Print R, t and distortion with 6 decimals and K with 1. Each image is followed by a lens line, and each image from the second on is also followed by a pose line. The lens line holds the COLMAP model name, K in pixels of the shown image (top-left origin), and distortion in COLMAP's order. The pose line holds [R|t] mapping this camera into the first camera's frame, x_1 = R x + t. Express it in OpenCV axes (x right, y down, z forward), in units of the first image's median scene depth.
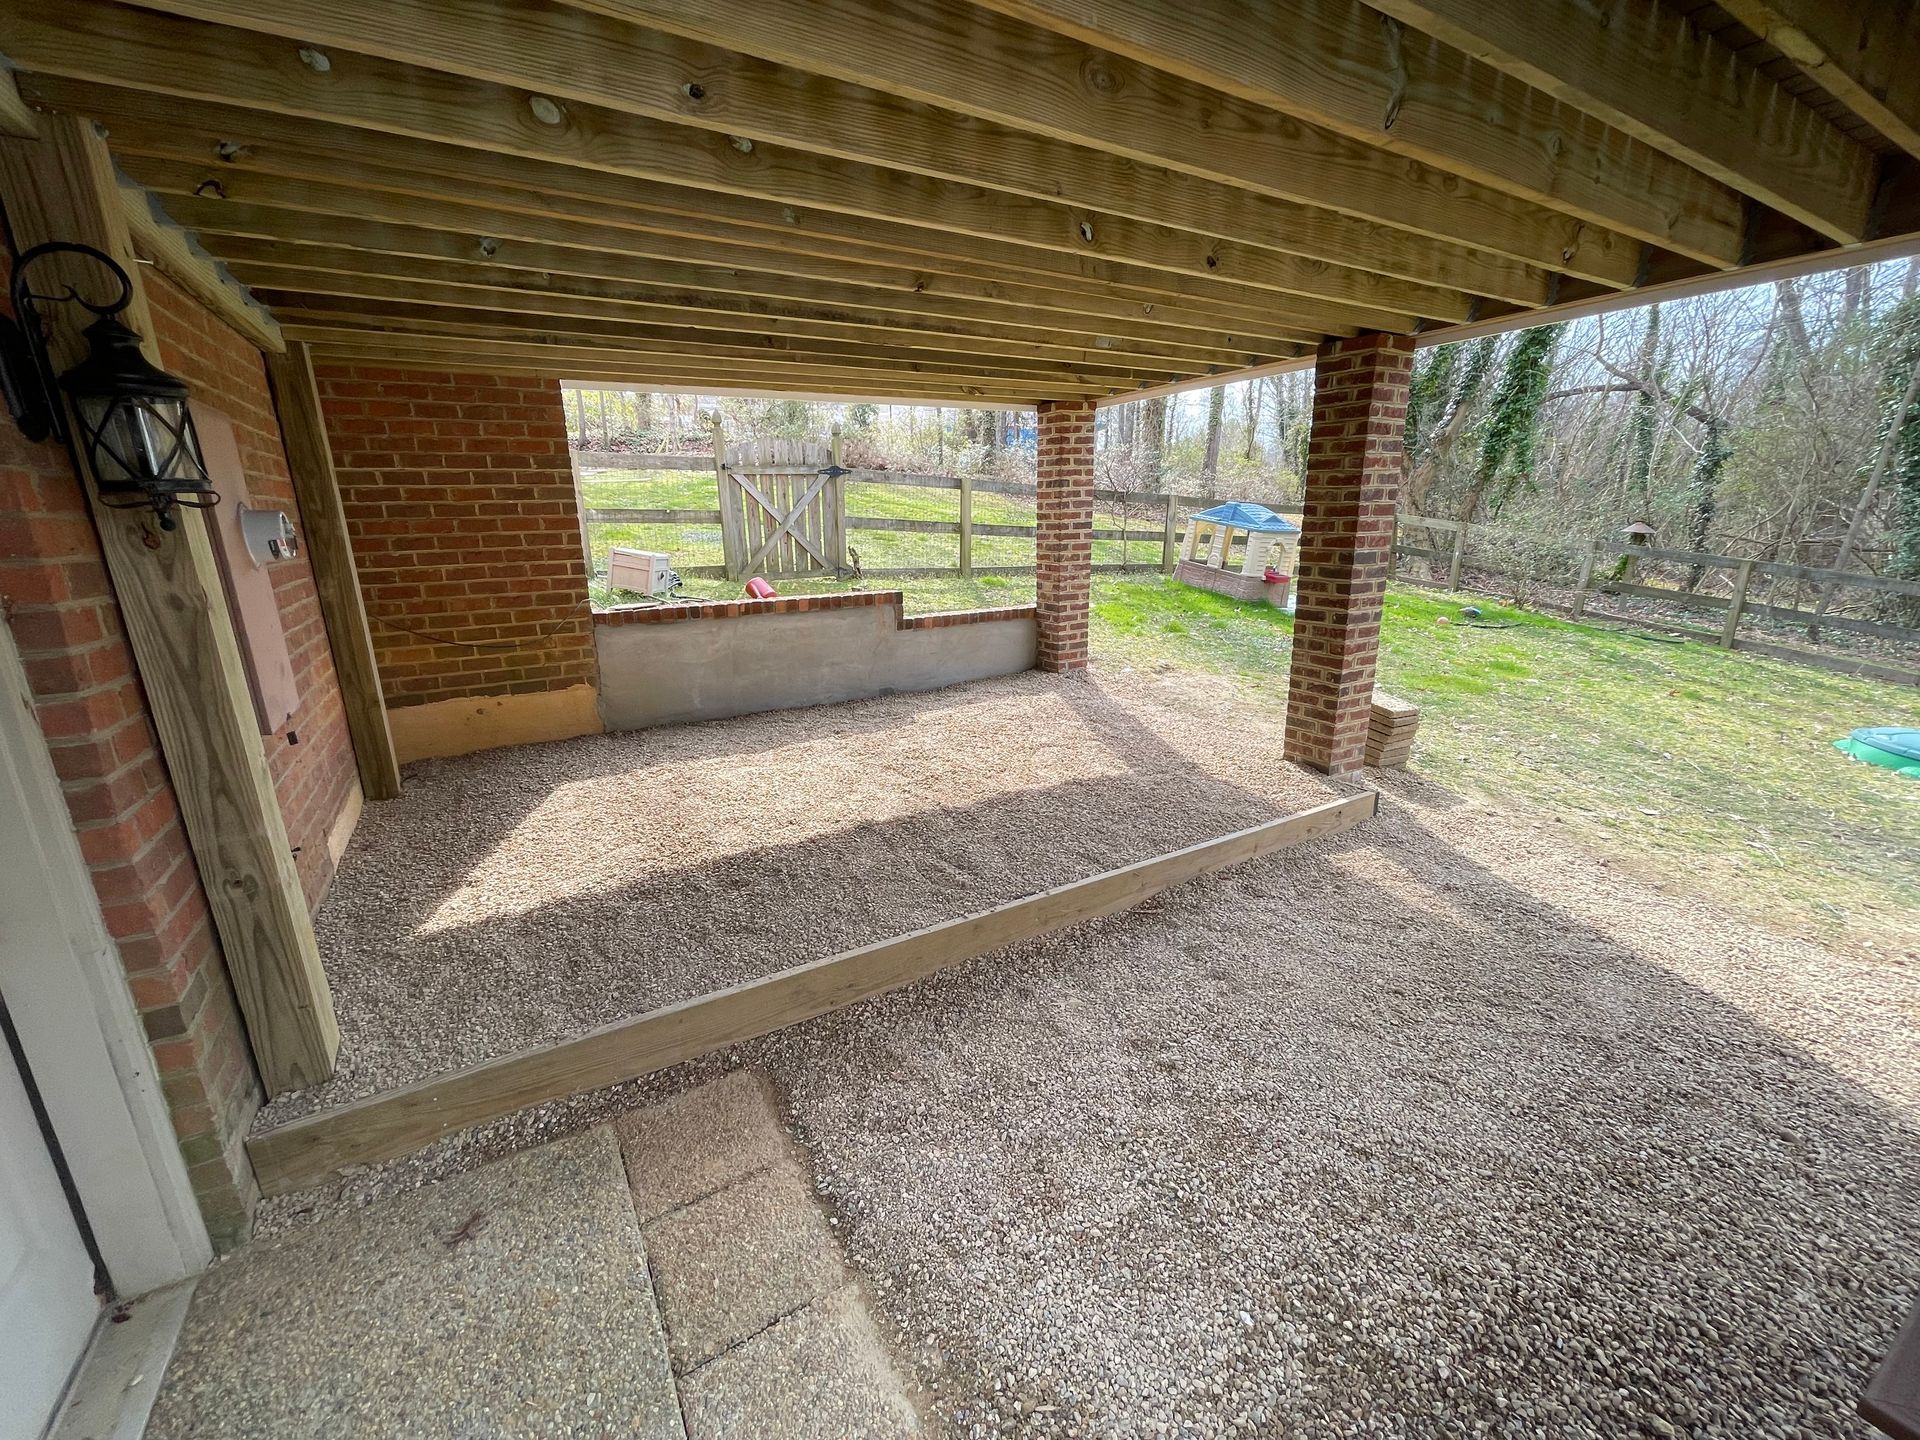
lens RADIAL K [[780.5, 0, 955.1], [0, 780.5, 715.9], [0, 0, 1]] dist [-0.009507, 0.005735]
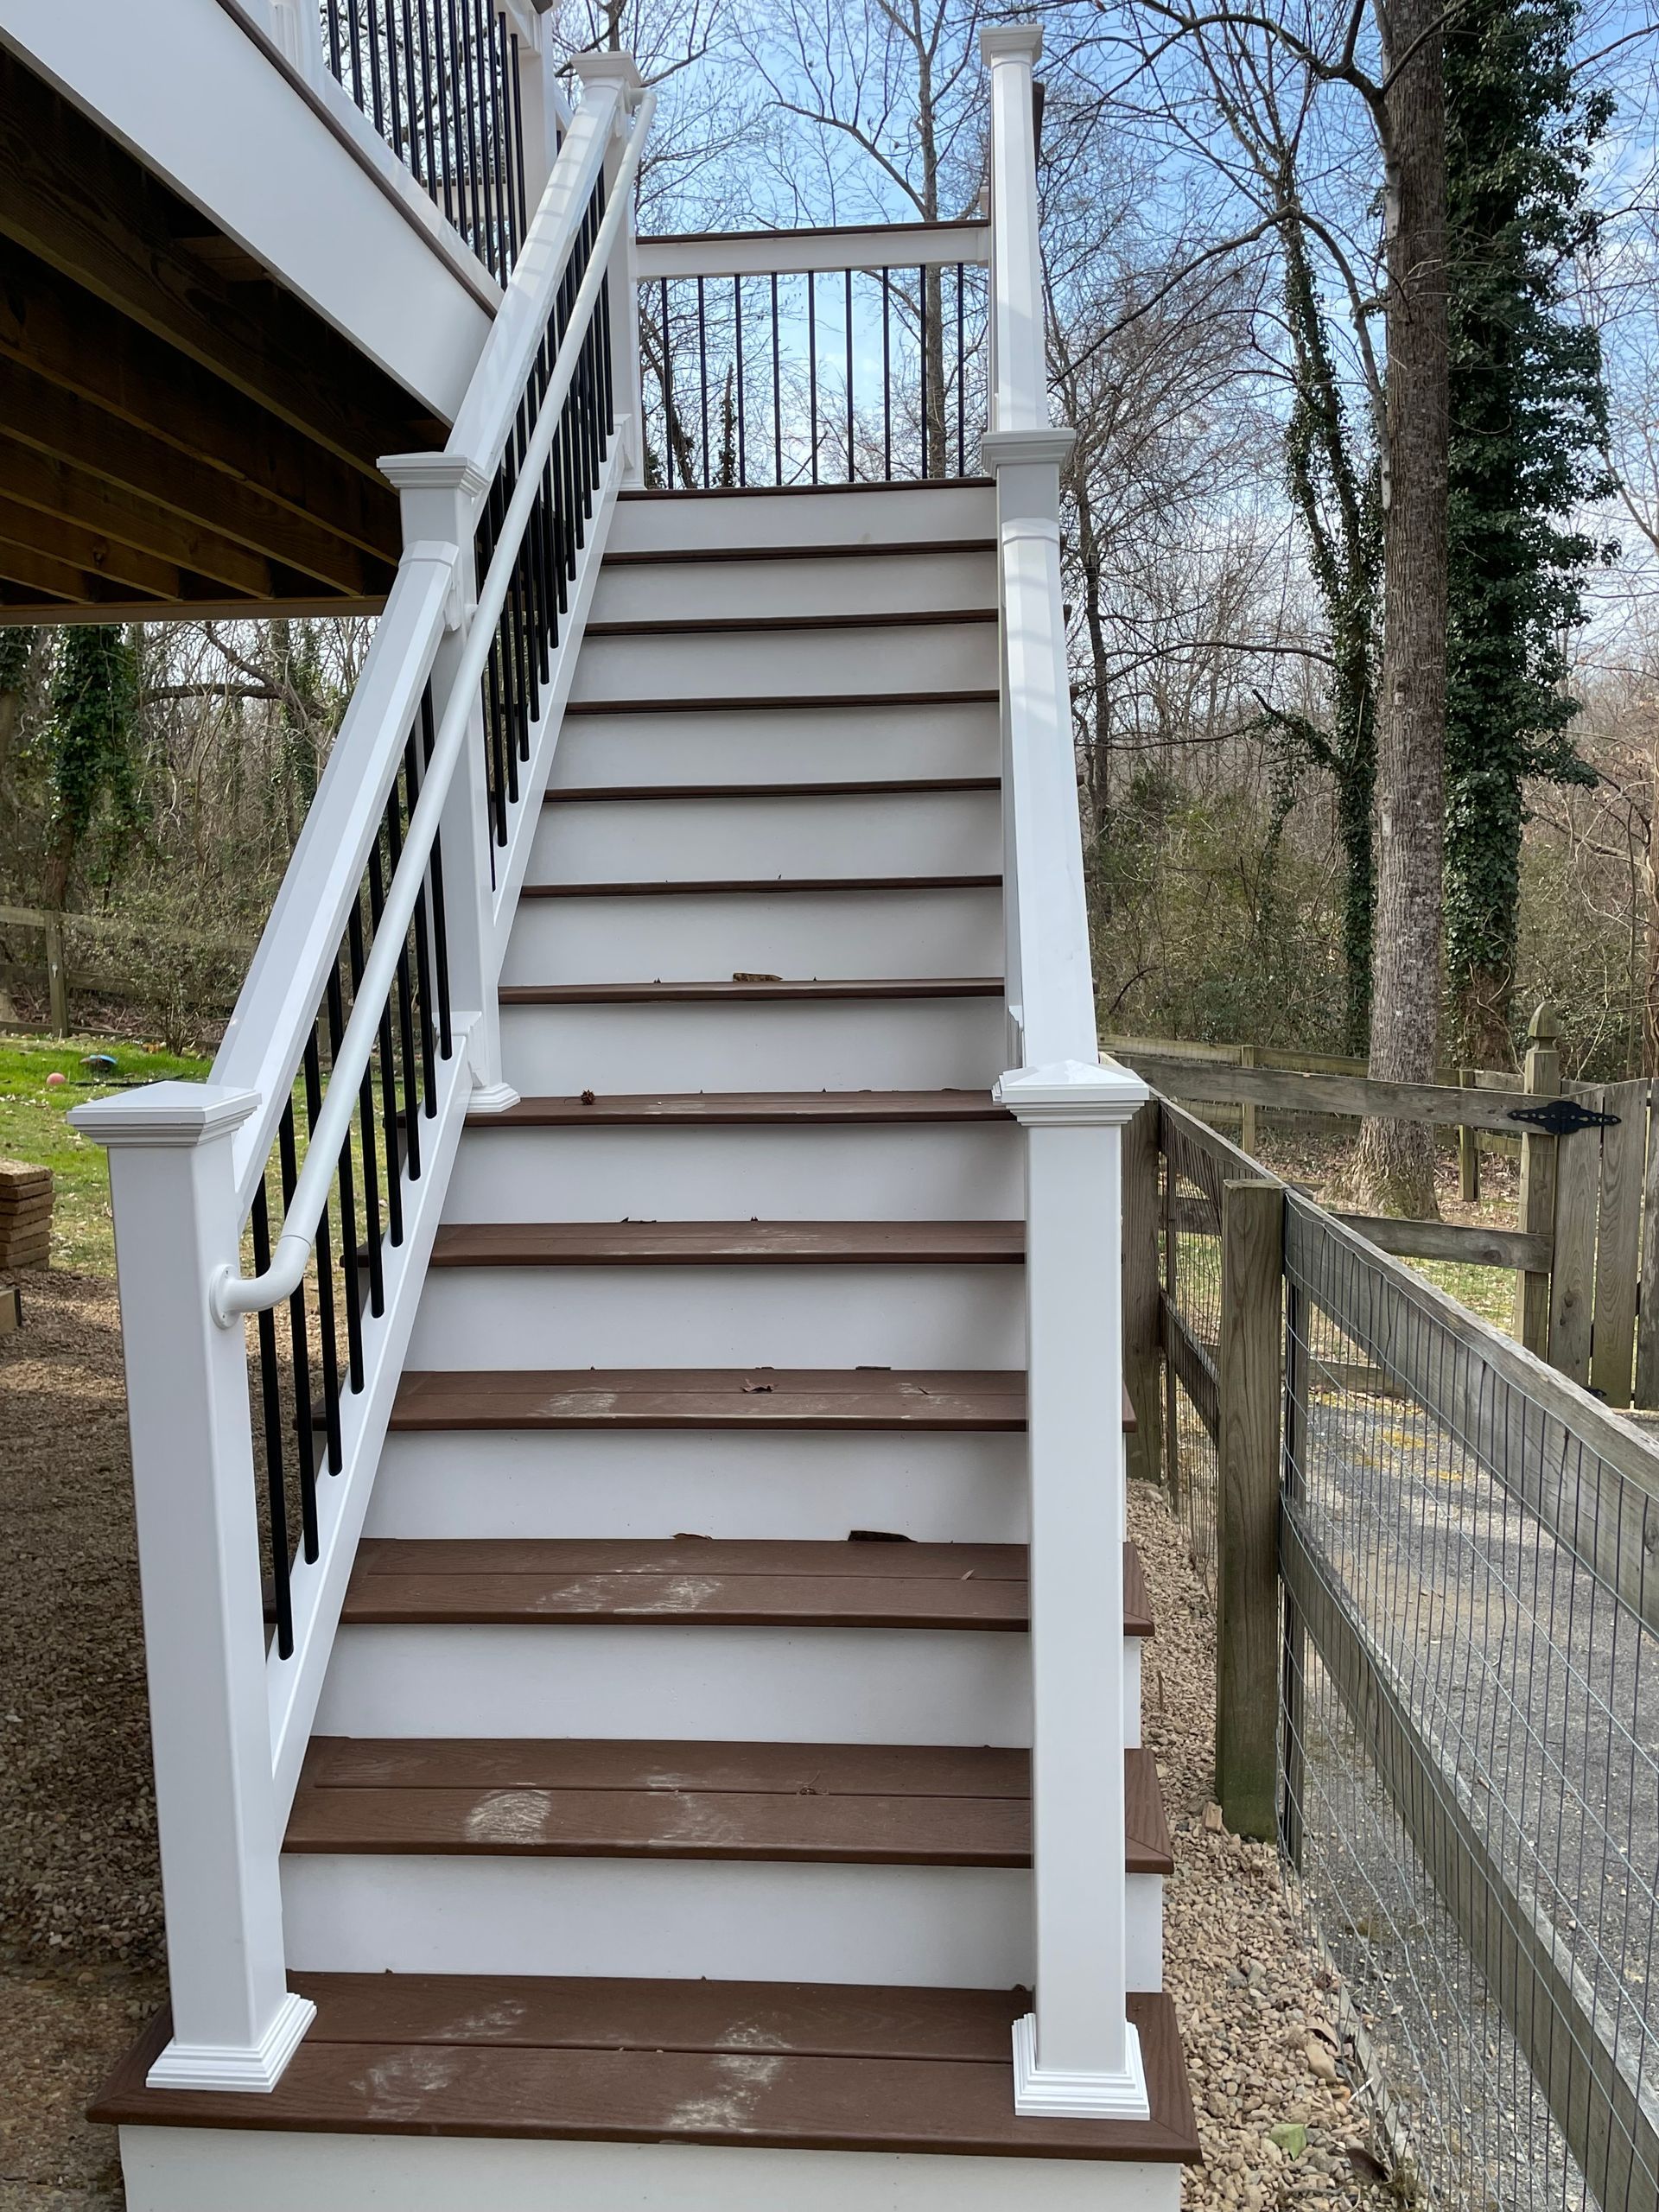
lens RADIAL K [[1794.7, 0, 907.0], [0, 1794.7, 1160.8], [0, 0, 1]] dist [0.013965, -0.005370]
pose [[0.536490, -0.117647, 0.835666, -0.108581], [0.215080, 0.976596, -0.000592, 0.056553], [-0.816039, 0.180053, 0.549237, -0.161746]]
